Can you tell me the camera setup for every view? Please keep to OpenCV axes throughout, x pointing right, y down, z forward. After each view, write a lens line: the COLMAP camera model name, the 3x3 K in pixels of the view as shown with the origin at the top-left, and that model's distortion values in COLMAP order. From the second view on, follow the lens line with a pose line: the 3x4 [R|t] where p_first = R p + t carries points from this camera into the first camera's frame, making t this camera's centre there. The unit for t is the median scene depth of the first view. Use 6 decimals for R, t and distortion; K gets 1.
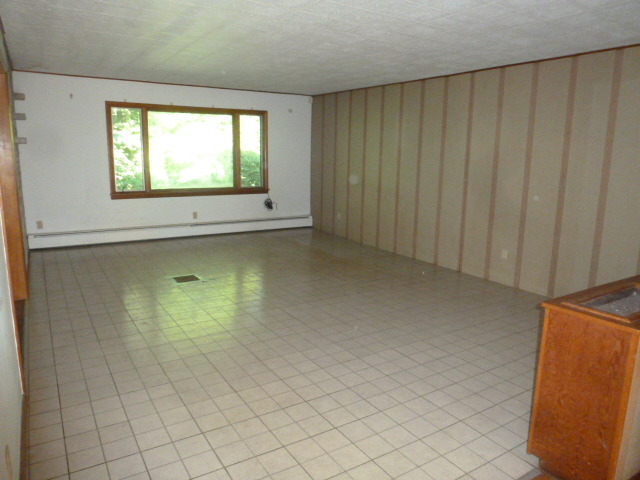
lens RADIAL K [[458.3, 0, 324.2], [0, 458.3, 241.7], [0, 0, 1]] dist [-0.045643, 0.002188]
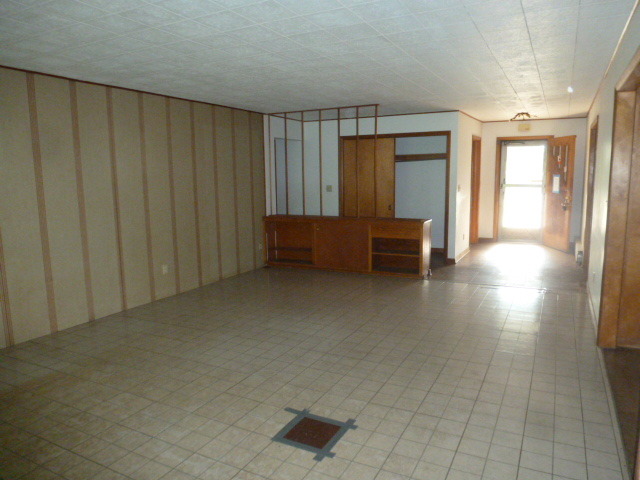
lens RADIAL K [[458.3, 0, 324.2], [0, 458.3, 241.7], [0, 0, 1]] dist [-0.045643, 0.002188]
pose [[-0.501756, -0.134831, 0.854437, -0.676223], [0.165447, 0.954582, 0.247791, -0.230389], [-0.849040, 0.265694, -0.456660, 1.112863]]
